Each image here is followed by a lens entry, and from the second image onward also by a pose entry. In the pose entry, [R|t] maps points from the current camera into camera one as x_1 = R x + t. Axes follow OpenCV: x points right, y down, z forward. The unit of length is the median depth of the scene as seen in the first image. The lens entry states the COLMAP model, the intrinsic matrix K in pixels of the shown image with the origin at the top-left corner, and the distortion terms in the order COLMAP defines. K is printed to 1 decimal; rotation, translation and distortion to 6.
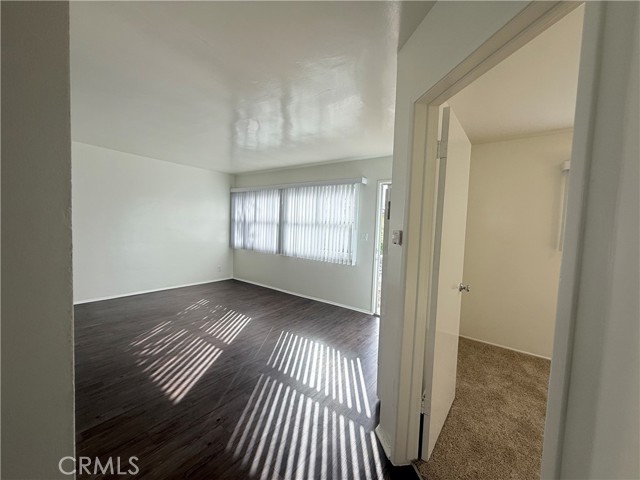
lens RADIAL K [[256.6, 0, 320.2], [0, 256.6, 238.7], [0, 0, 1]] dist [-0.002020, -0.000633]
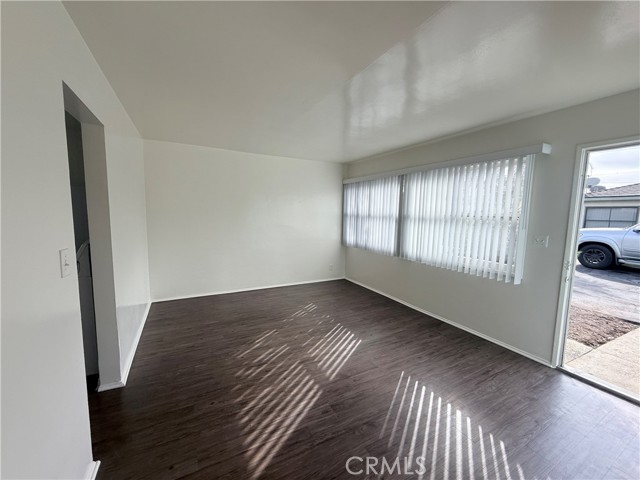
lens RADIAL K [[256.6, 0, 316.7], [0, 256.6, 242.3], [0, 0, 1]] dist [-0.002020, -0.000633]
pose [[0.897642, 0.028943, -0.439775, -0.042554], [-0.005872, 0.998538, 0.053732, -0.032502], [0.440687, -0.045650, 0.896499, 0.198093]]
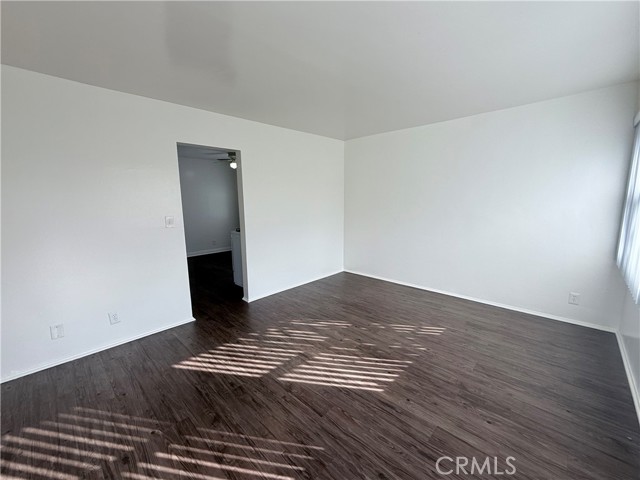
lens RADIAL K [[256.6, 0, 320.2], [0, 256.6, 241.2], [0, 0, 1]] dist [-0.002020, -0.000633]
pose [[-0.131669, 0.124822, -0.983404, 0.200169], [-0.039080, 0.990616, 0.130970, -0.053642], [0.990523, 0.055676, -0.125555, 0.786620]]
